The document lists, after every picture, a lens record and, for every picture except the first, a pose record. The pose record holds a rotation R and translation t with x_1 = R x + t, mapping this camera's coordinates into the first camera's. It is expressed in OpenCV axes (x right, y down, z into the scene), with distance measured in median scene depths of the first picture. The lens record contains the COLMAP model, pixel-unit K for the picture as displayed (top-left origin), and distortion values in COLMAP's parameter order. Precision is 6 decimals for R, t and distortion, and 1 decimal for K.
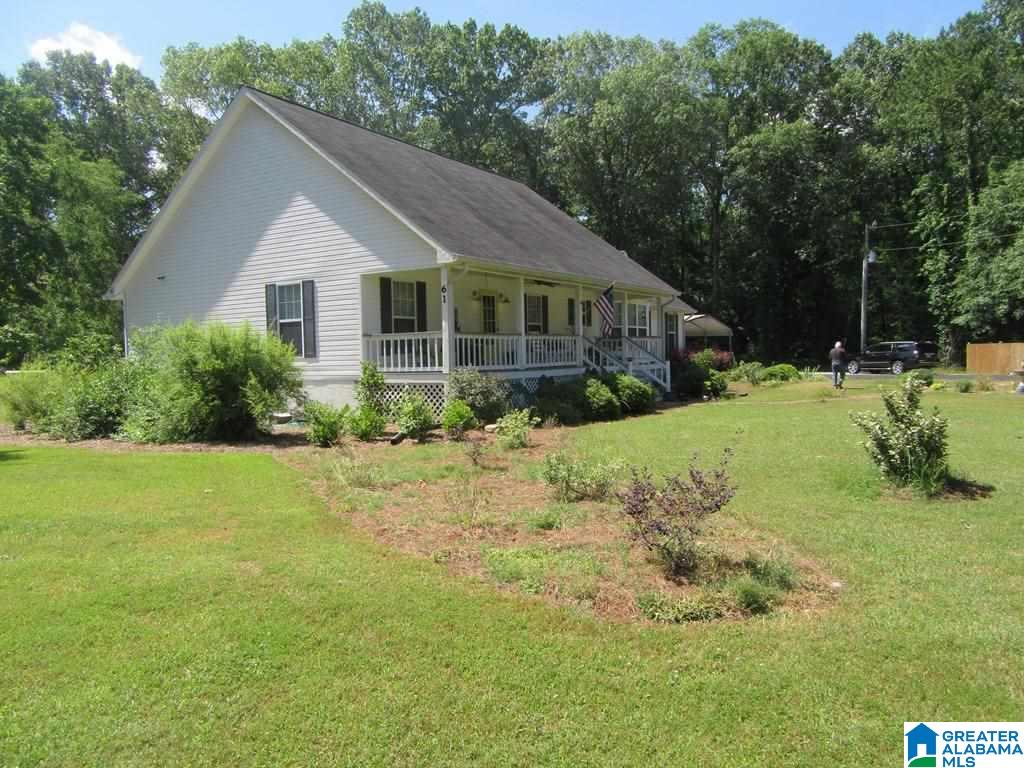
lens RADIAL K [[759.5, 0, 513.5], [0, 759.5, 385.1], [0, 0, 1]] dist [0.007869, -0.000175]
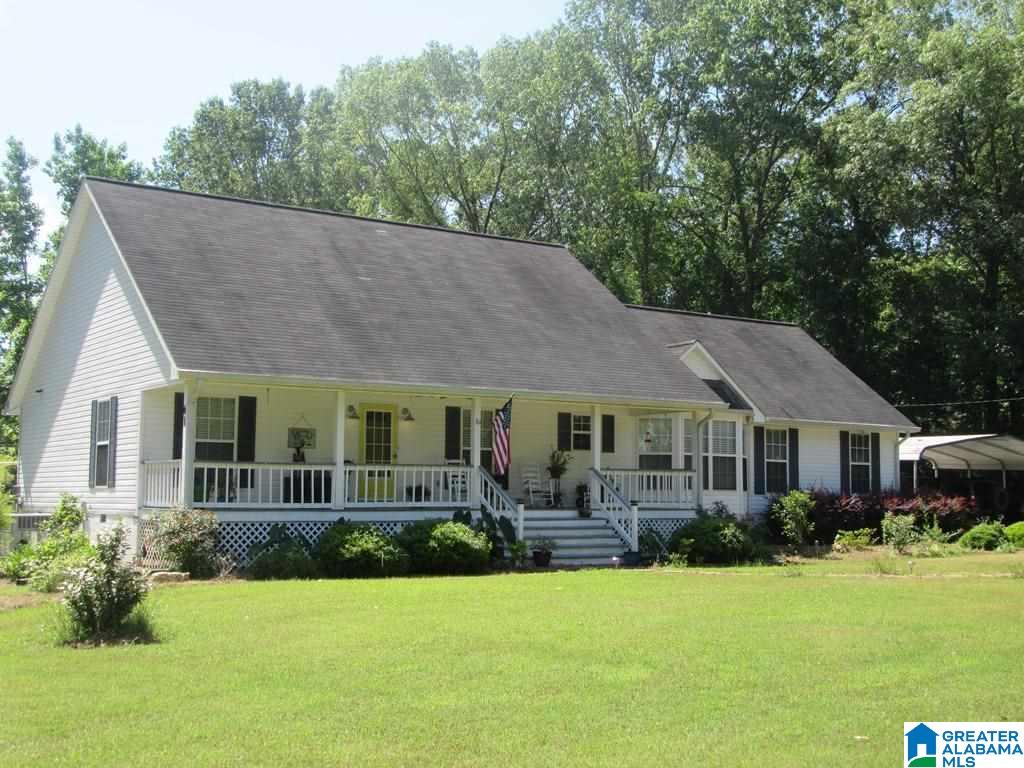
lens RADIAL K [[1273.1, 0, 511.7], [0, 1273.1, 384.1], [0, 0, 1]] dist [-0.090090, 0.000000]
pose [[0.925056, -0.007175, -0.379763, 0.558150], [-0.039529, 0.992574, -0.115039, -0.005204], [0.377768, 0.121429, 0.917903, -0.109577]]
